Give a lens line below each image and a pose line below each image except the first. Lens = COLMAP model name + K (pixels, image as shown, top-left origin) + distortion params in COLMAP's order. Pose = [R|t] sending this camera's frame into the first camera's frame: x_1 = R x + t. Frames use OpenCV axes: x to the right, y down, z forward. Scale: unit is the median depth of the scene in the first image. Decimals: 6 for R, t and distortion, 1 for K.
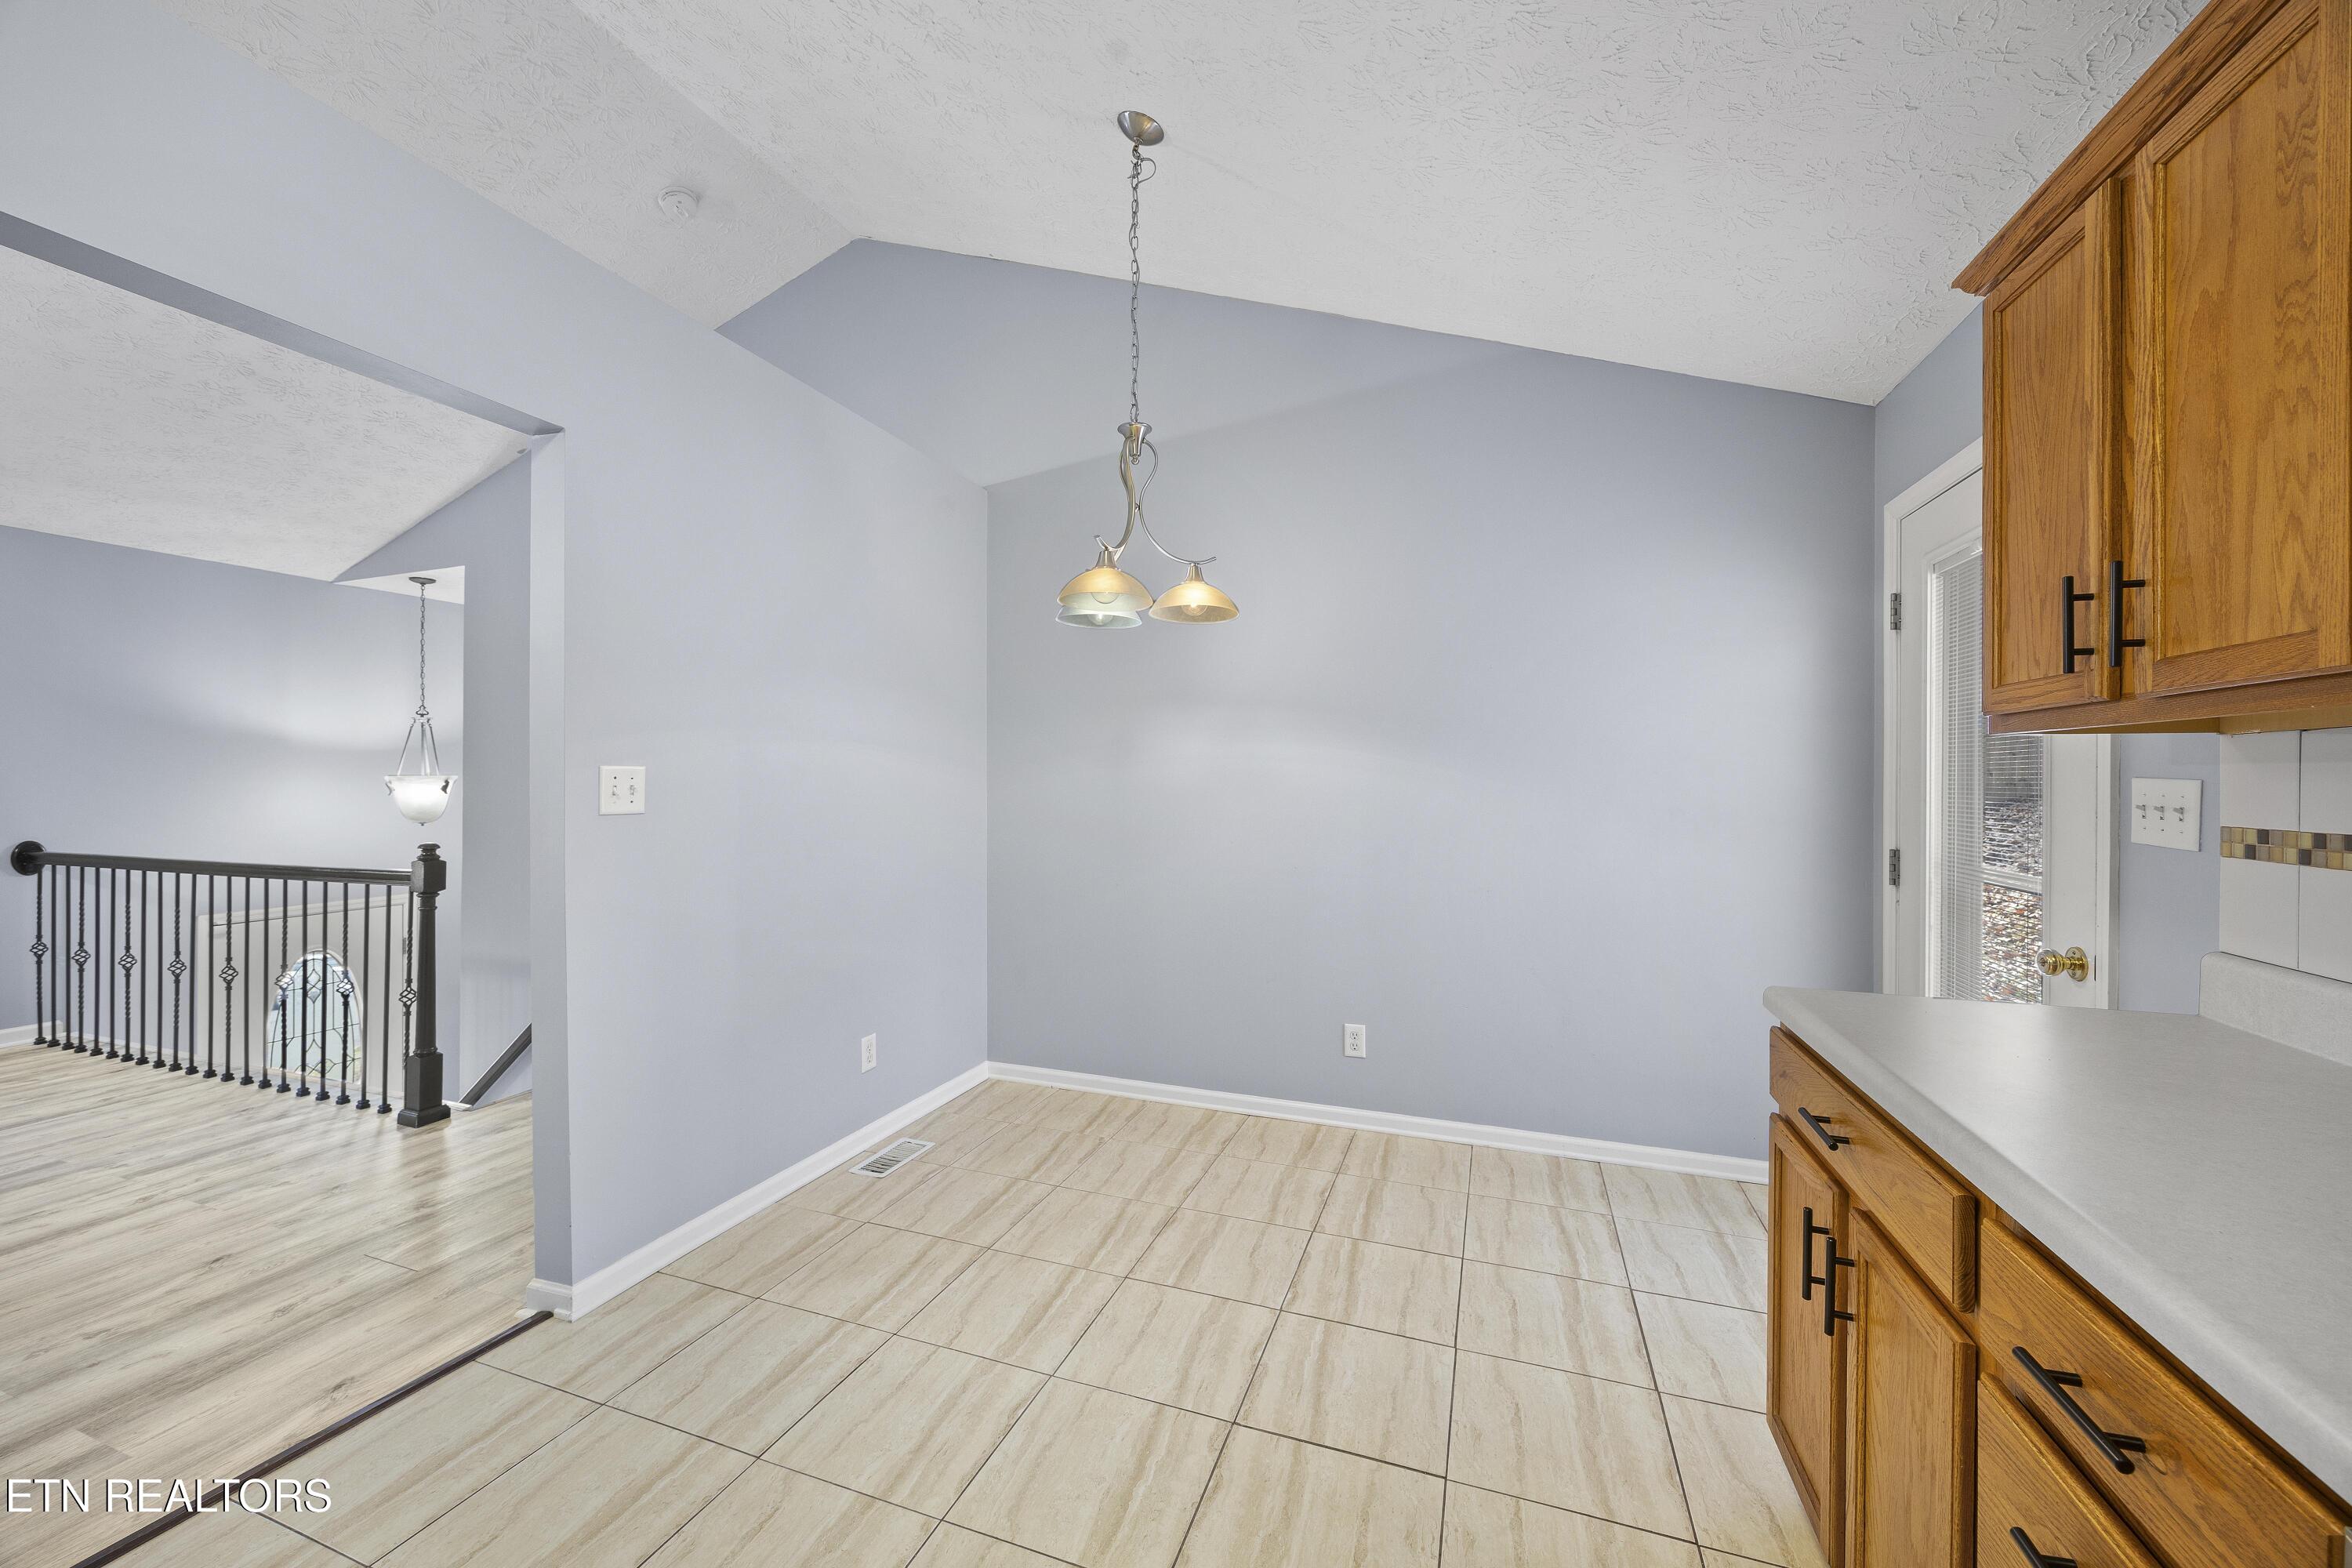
lens RADIAL K [[907.2, 0, 1166.9], [0, 907.2, 788.0], [0, 0, 1]] dist [-0.006386, 0.000763]
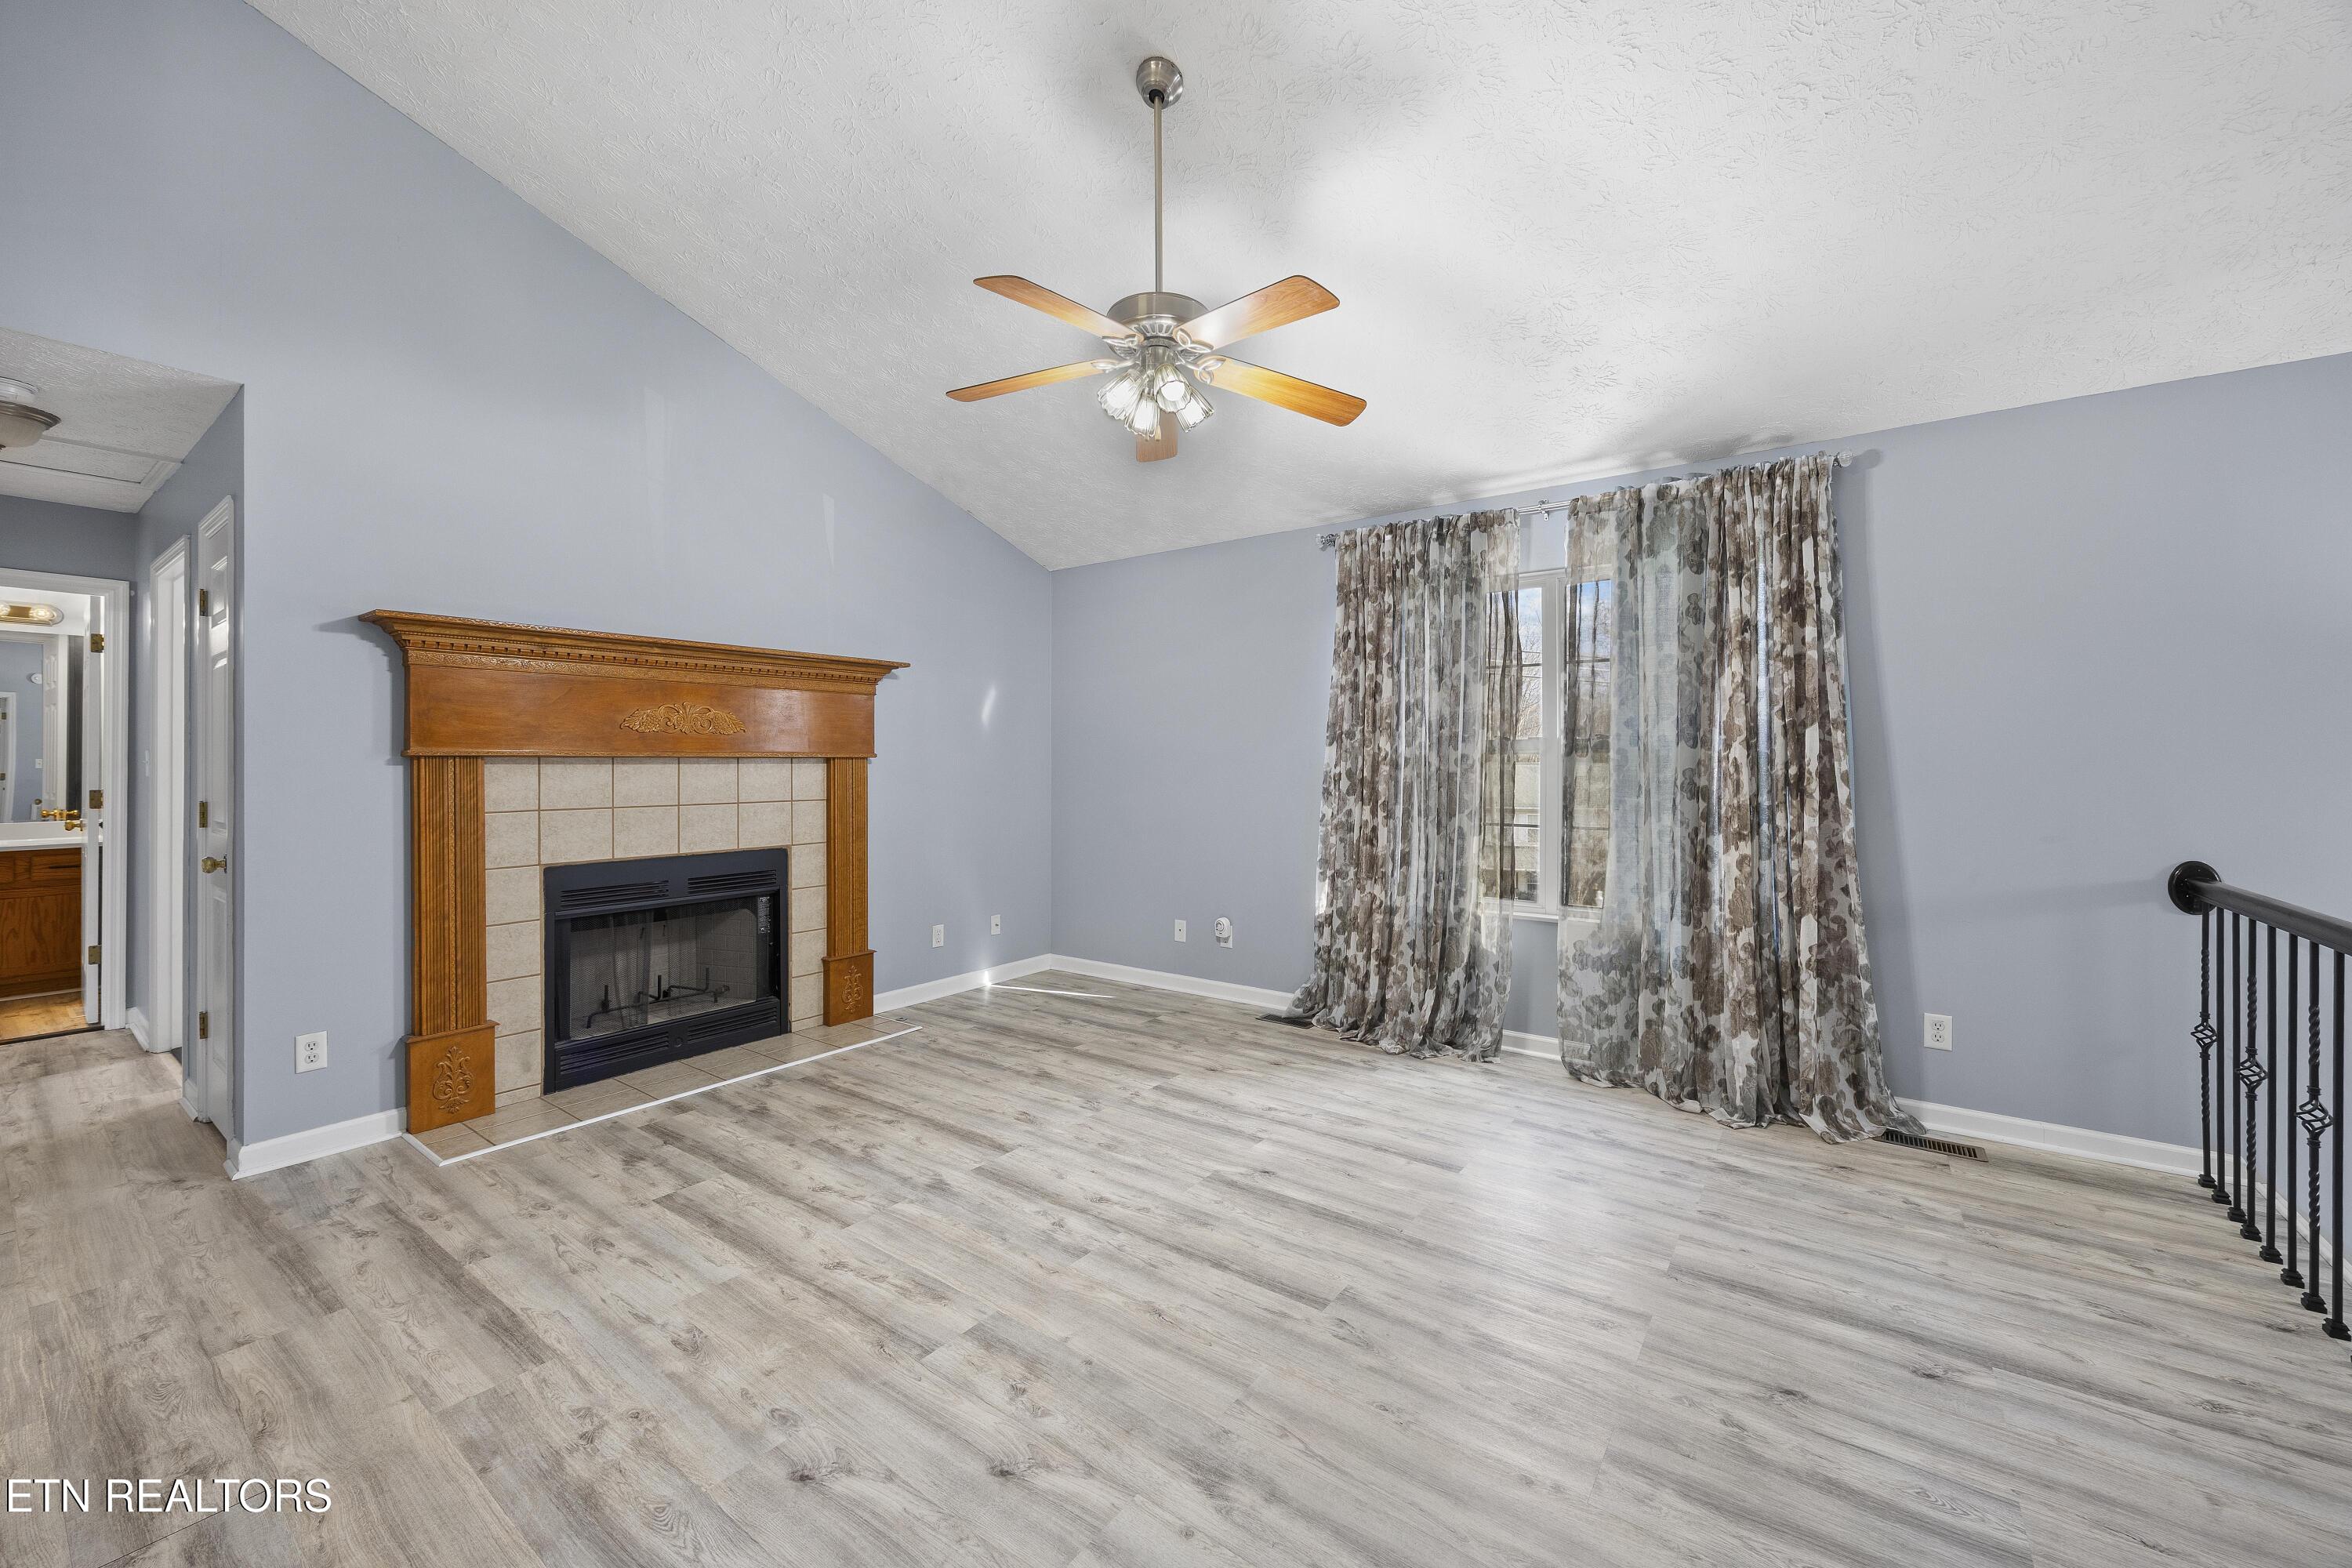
lens RADIAL K [[907.2, 0, 1183.7], [0, 907.2, 767.1], [0, 0, 1]] dist [-0.006386, 0.000763]
pose [[-0.277532, -0.007103, -0.960690, -0.673197], [-0.003189, 0.999974, -0.006472, -0.007939], [0.960711, 0.001268, -0.277547, 0.738351]]
